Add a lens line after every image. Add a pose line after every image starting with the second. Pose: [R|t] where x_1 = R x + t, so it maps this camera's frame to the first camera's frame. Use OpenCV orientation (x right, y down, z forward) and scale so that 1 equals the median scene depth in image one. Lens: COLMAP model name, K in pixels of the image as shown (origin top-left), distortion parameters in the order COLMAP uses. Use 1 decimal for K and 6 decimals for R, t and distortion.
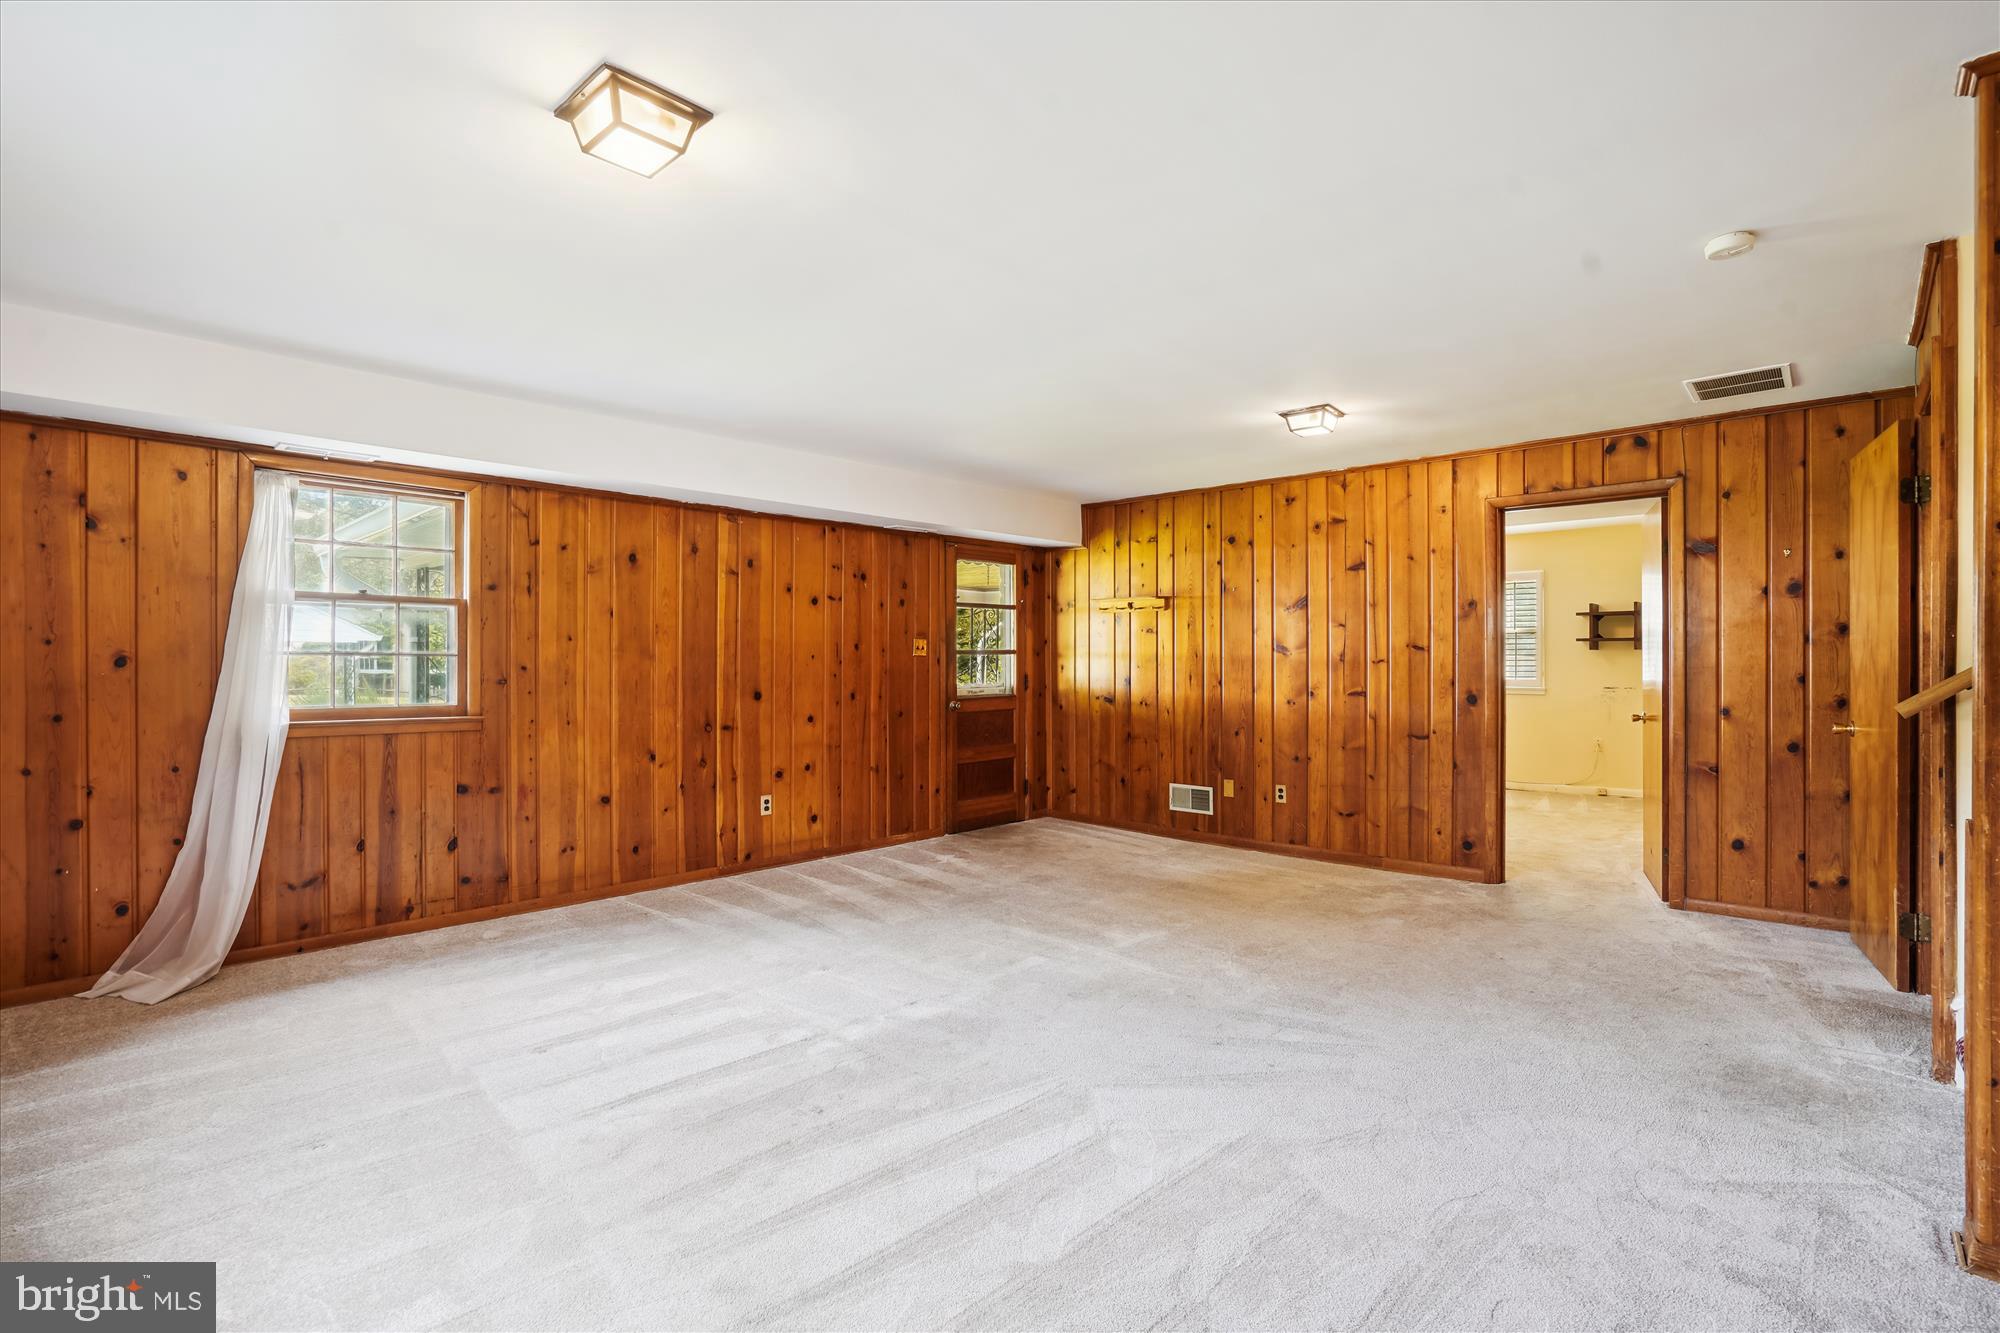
lens RADIAL K [[919.4, 0, 1009.2], [0, 919.4, 659.6], [0, 0, 1]] dist [-0.010882, 0.000005]
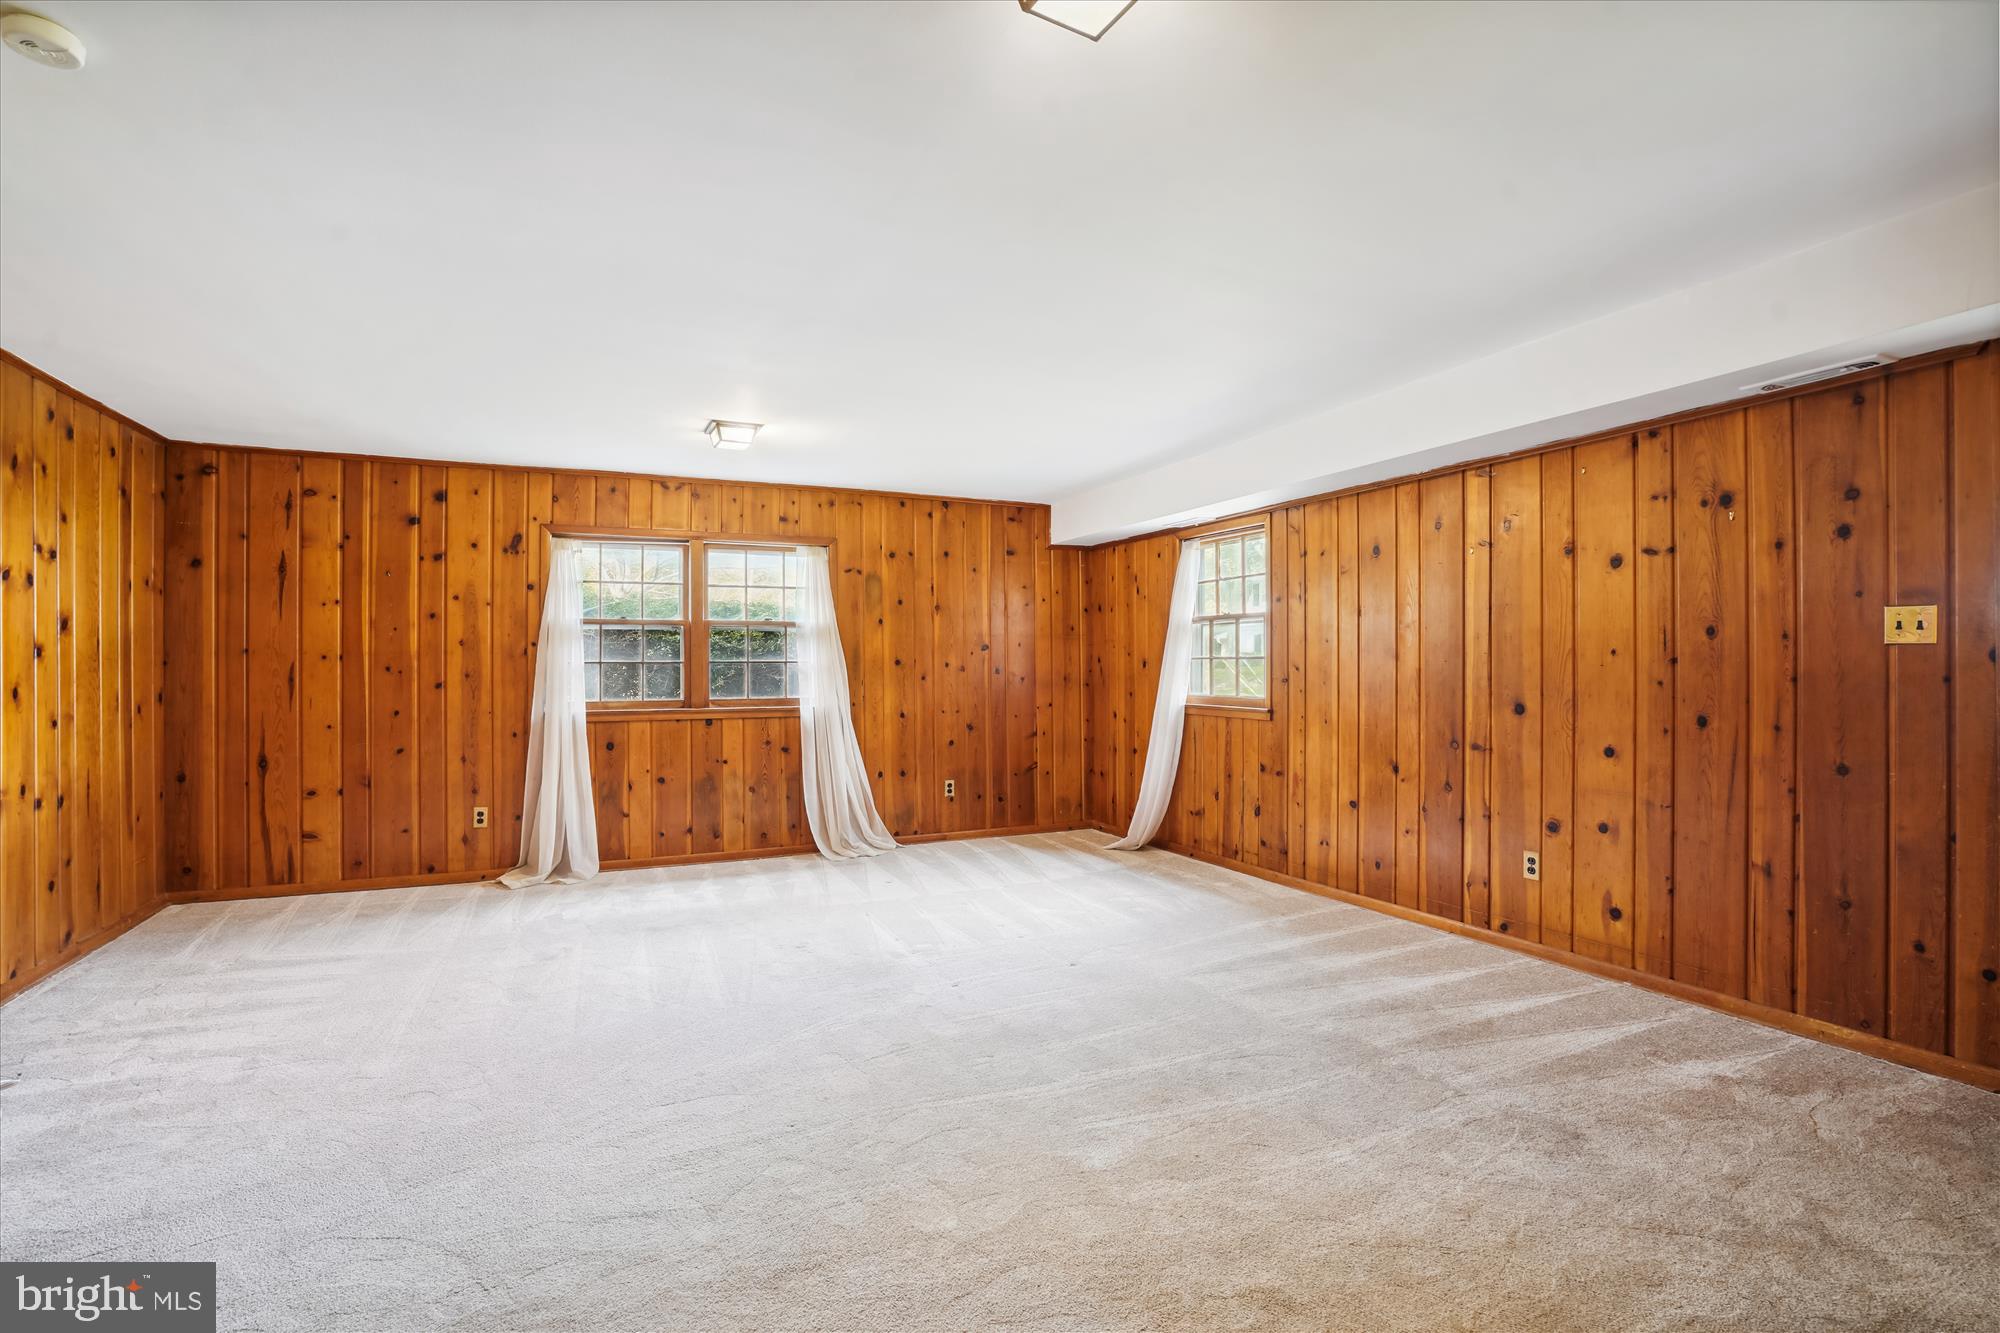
lens RADIAL K [[919.4, 0, 1000.4], [0, 919.4, 667.2], [0, 0, 1]] dist [-0.010882, 0.000005]
pose [[-0.341864, 0.001267, -0.939749, 0.592774], [0.007917, 0.999967, -0.001532, 0.005587], [0.939716, -0.007964, -0.341863, 0.960355]]
